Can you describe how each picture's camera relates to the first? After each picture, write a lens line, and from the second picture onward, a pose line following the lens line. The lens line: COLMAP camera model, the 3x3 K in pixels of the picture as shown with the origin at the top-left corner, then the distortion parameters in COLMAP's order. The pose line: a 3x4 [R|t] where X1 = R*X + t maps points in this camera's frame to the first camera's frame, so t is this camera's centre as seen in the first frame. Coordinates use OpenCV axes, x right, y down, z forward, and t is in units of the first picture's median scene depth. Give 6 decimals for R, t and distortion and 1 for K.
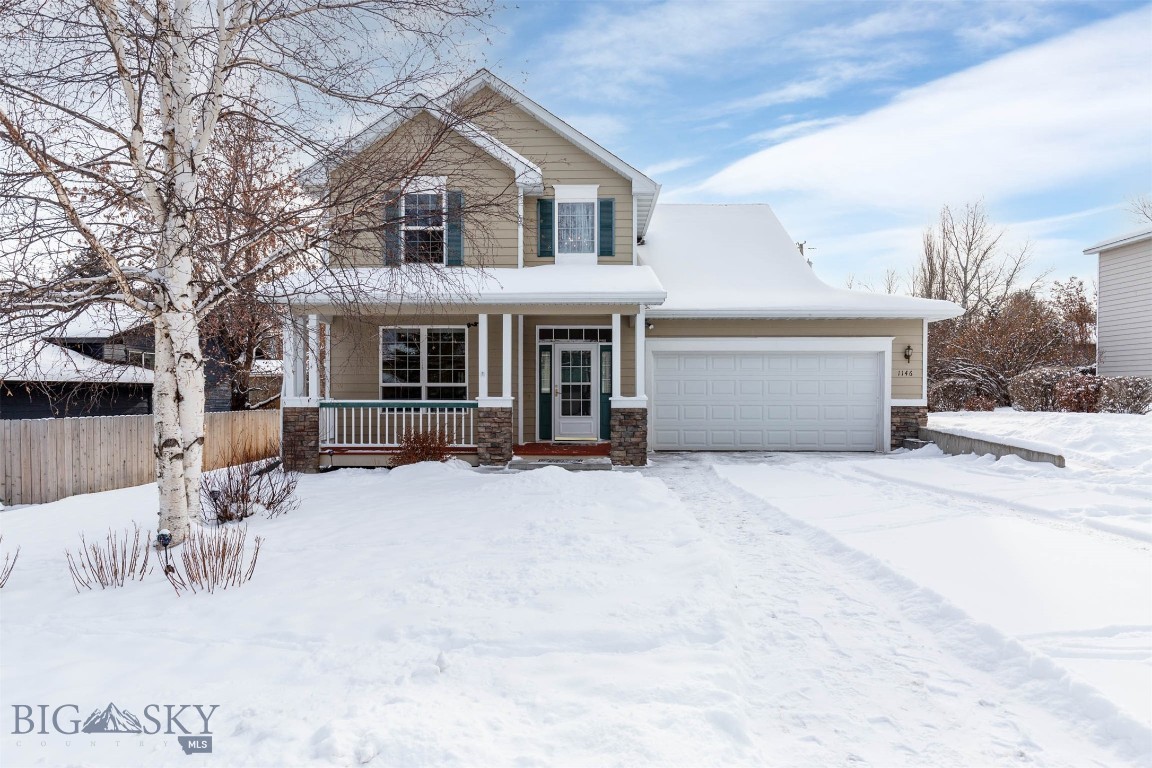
lens RADIAL K [[679.3, 0, 579.5], [0, 679.3, 393.5], [0, 0, 1]] dist [-0.003782, -0.000722]
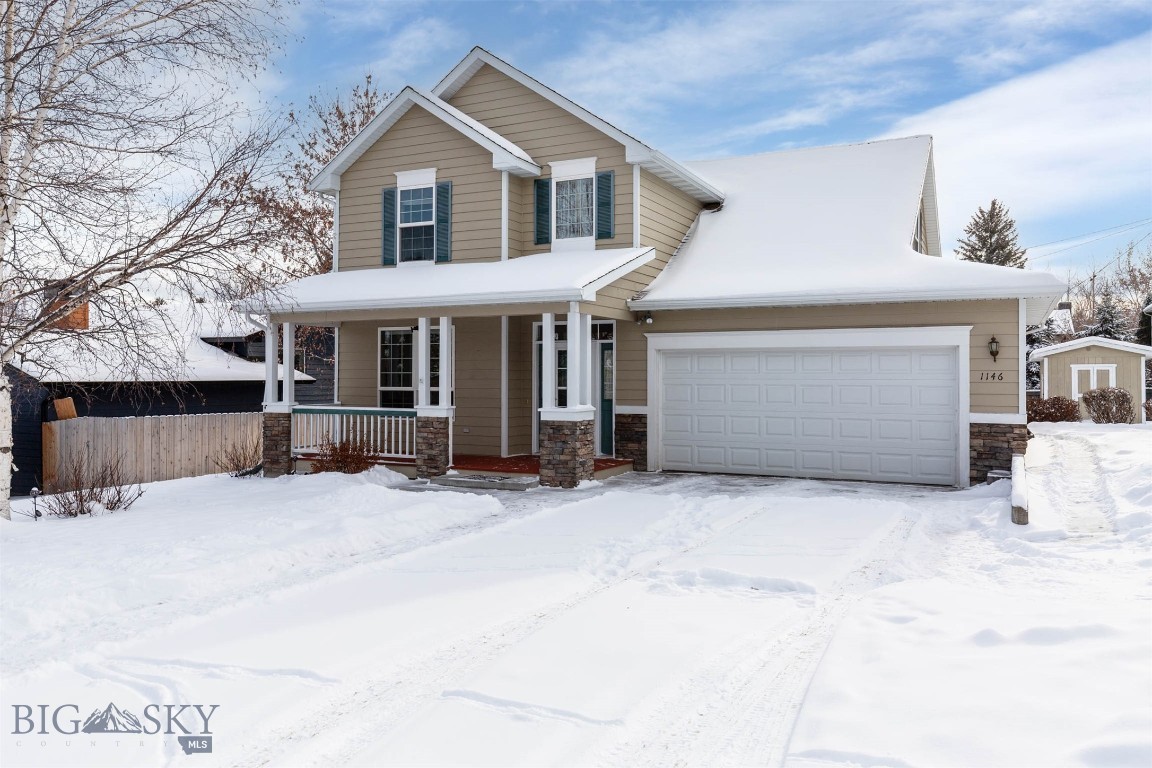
lens RADIAL K [[879.9, 0, 574.8], [0, 879.9, 362.3], [0, 0, 1]] dist [-0.001542, 0.000213]
pose [[0.899544, -0.006010, -0.436790, 0.507961], [-0.000480, 0.999891, -0.014746, -0.032329], [0.436831, 0.013475, 0.899443, -0.009065]]
